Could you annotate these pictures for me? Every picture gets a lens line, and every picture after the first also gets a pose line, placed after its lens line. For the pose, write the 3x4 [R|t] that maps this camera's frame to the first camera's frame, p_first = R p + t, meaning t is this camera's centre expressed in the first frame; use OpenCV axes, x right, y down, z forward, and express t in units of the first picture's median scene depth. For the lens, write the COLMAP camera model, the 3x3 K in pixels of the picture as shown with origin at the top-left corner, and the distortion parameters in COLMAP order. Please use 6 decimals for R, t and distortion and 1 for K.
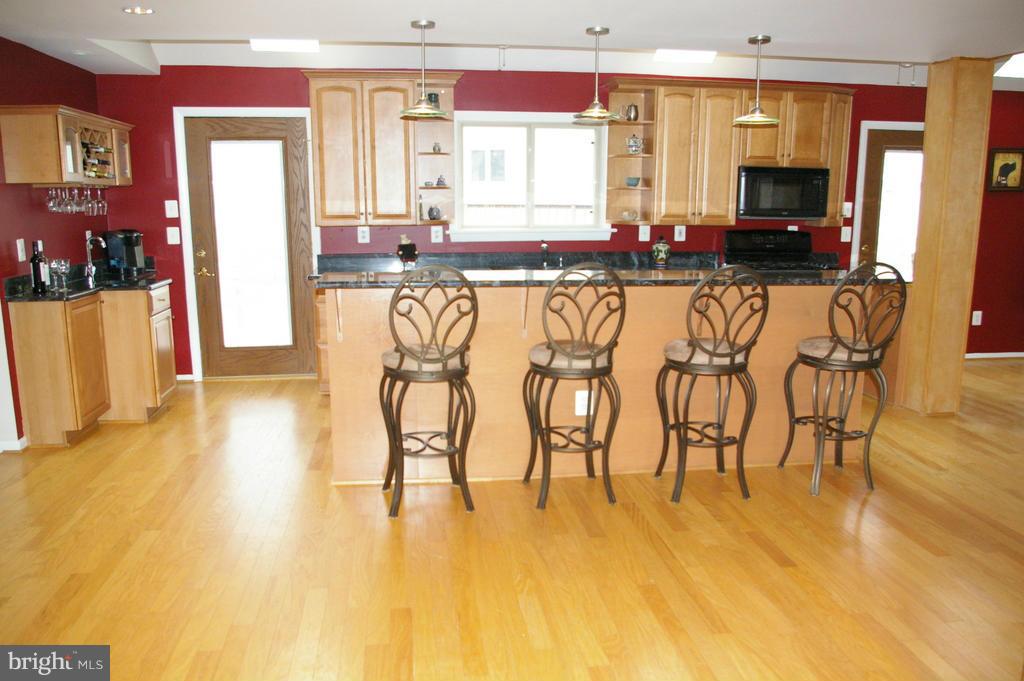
lens RADIAL K [[804.4, 0, 510.0], [0, 804.4, 350.1], [0, 0, 1]] dist [-0.075845, 0.025632]
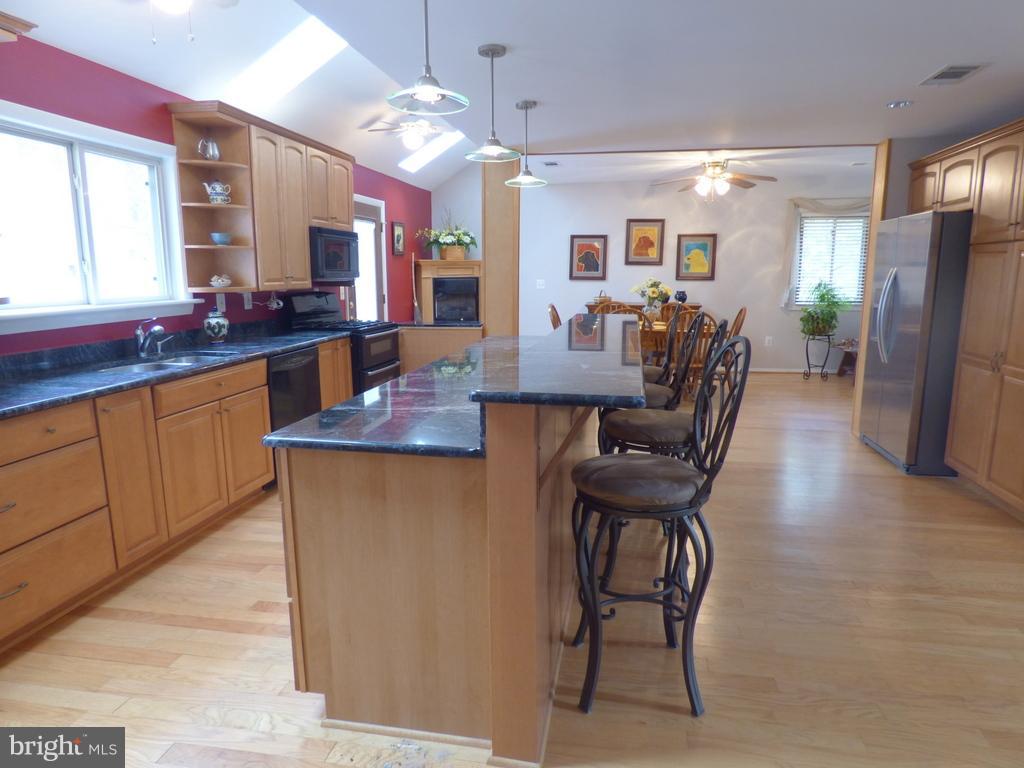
lens RADIAL K [[625.9, 0, 512.0], [0, 625.9, 380.9], [0, 0, 1]] dist [-0.005539, -0.002583]
pose [[0.312555, -0.171766, 0.934241, -0.369925], [0.190050, 0.974937, 0.115666, -0.088661], [-0.930693, 0.141400, 0.337366, 0.539113]]
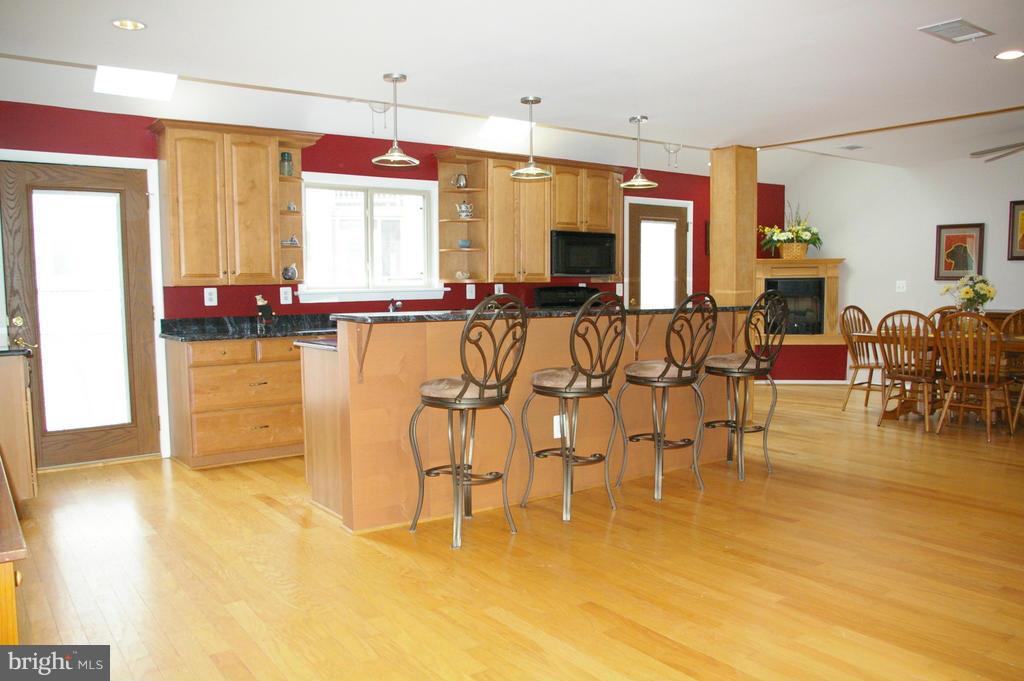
lens RADIAL K [[804.4, 0, 505.3], [0, 804.4, 342.1], [0, 0, 1]] dist [-0.075845, 0.025632]
pose [[0.880198, -0.045380, 0.472432, -0.321838], [0.103742, 0.989743, -0.098214, 0.034647], [-0.463129, 0.135459, 0.875878, 0.037889]]
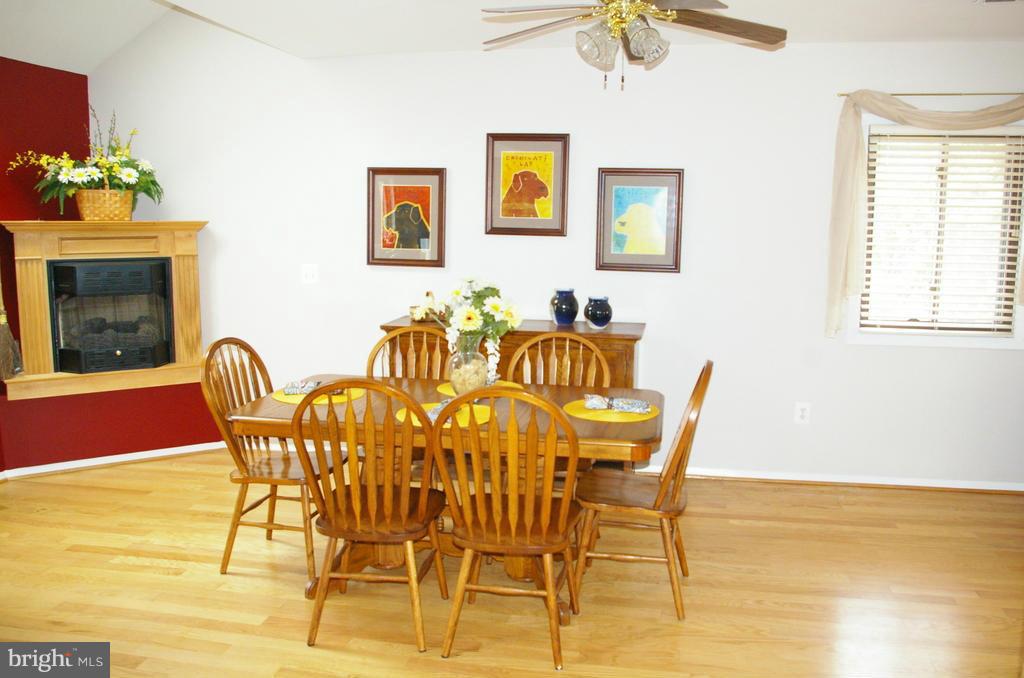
lens RADIAL K [[833.4, 0, 540.7], [0, 833.4, 321.9], [0, 0, 1]] dist [-0.054590, -0.005438]
pose [[0.295366, -0.118977, 0.947947, 0.225594], [0.178436, 0.981626, 0.067606, -0.092027], [-0.938573, 0.149180, 0.311169, 0.449295]]
